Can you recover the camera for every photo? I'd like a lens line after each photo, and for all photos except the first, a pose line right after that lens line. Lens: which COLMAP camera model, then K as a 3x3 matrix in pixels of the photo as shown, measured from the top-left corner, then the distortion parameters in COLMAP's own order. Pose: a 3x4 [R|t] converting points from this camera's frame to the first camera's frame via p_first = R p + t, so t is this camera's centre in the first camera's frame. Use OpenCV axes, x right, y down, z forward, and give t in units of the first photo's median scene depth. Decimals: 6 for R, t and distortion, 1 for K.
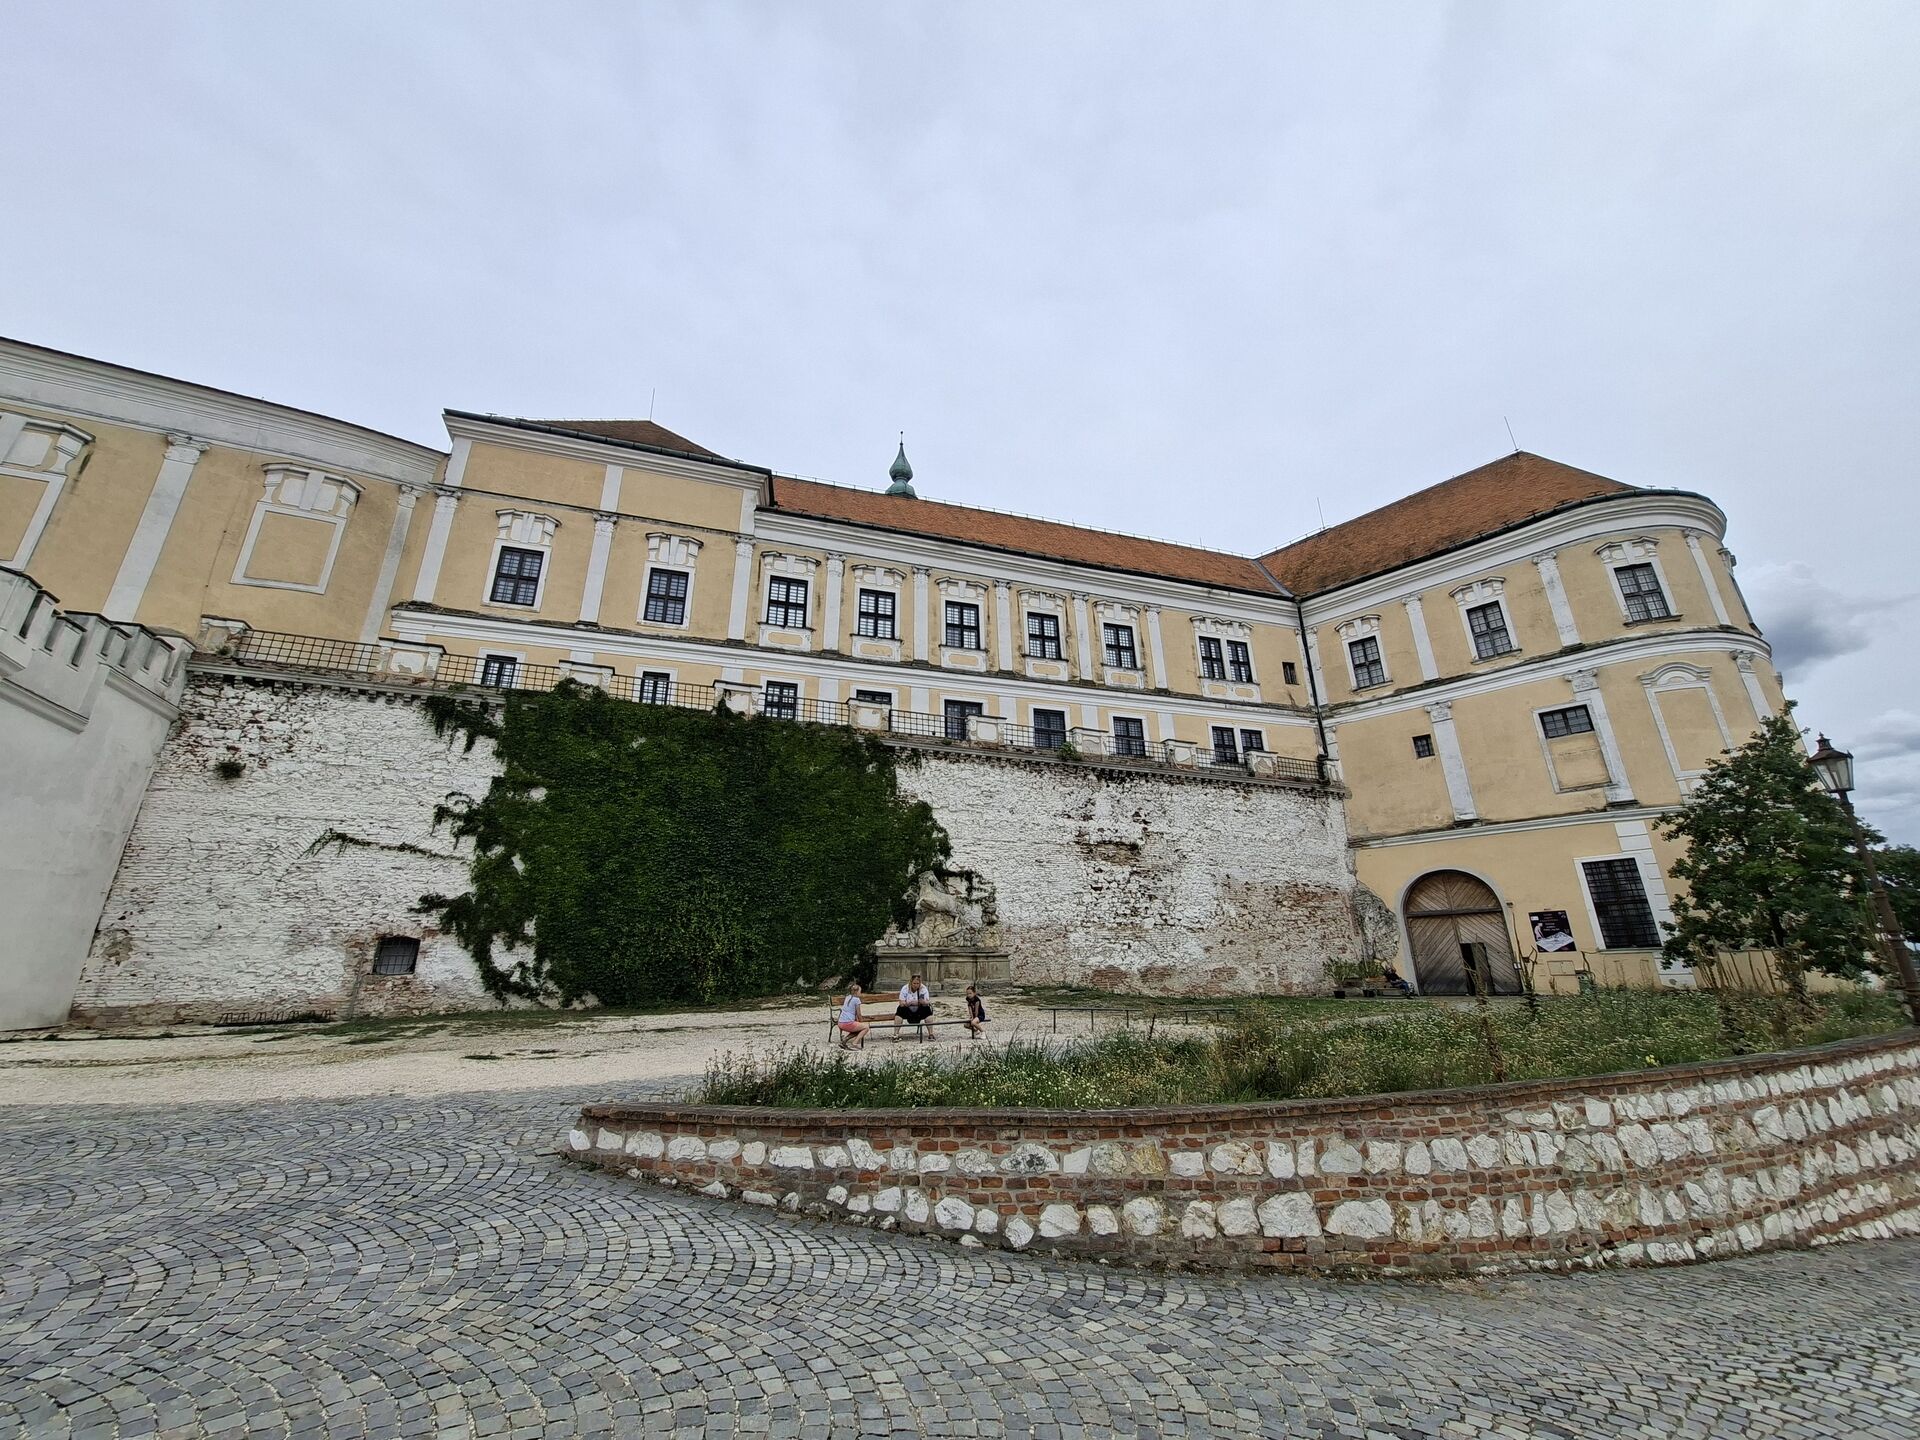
lens RADIAL K [[760.2, 0, 961.5], [0, 760.2, 708.2], [0, 0, 1]] dist [0.000991, -0.002475]
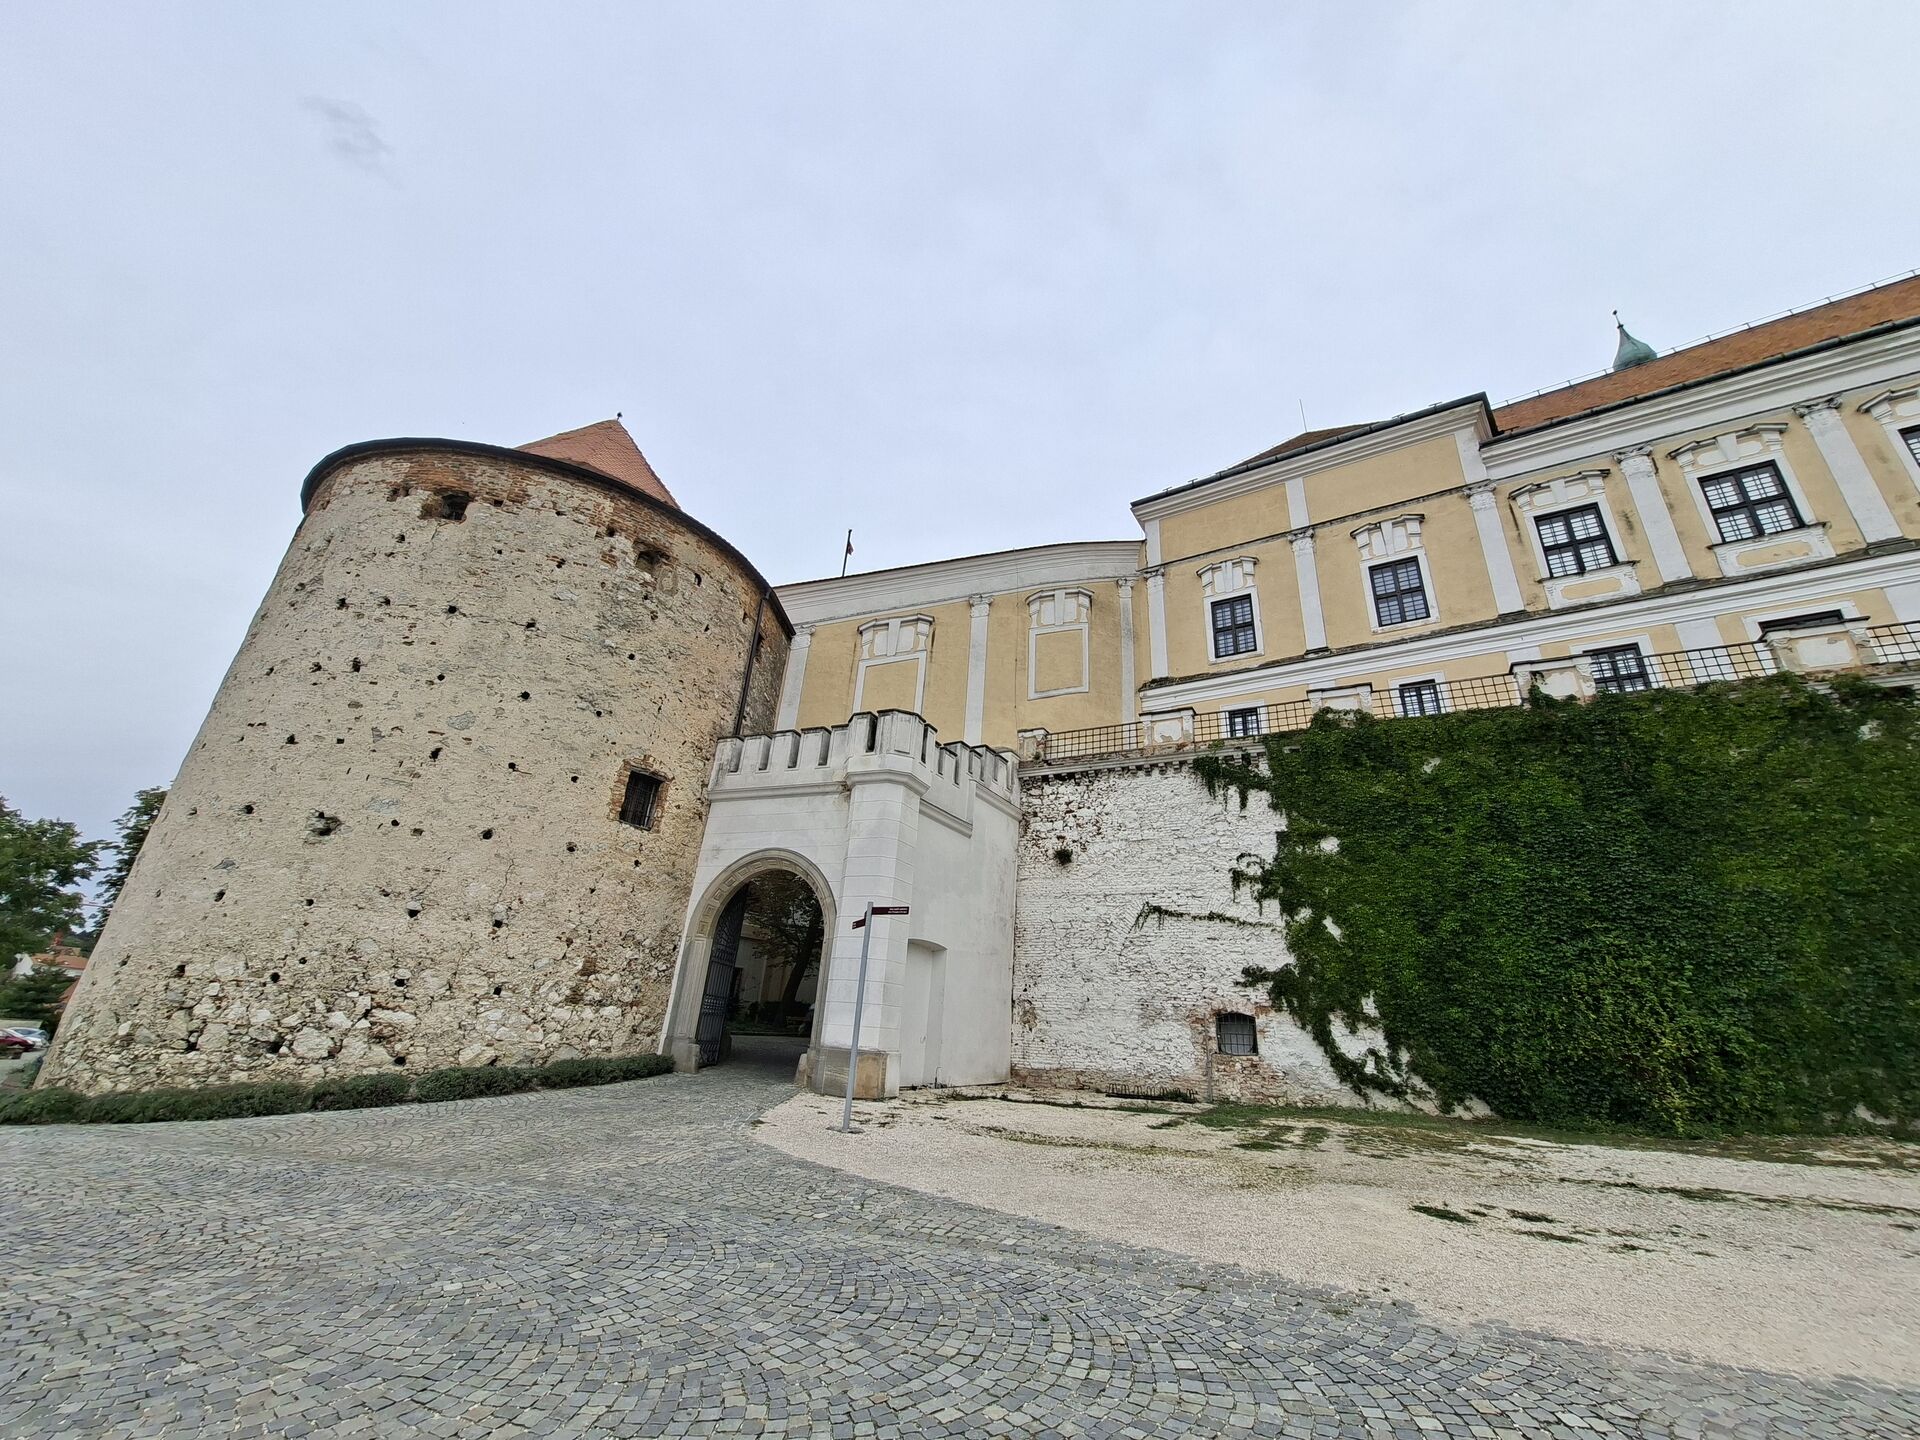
lens RADIAL K [[760.2, 0, 961.5], [0, 760.2, 708.2], [0, 0, 1]] dist [0.000991, -0.002475]
pose [[0.627666, -0.260944, -0.733446, -0.147540], [0.197125, 0.964718, -0.174531, 0.031702], [0.753112, -0.035033, 0.656959, 0.128764]]
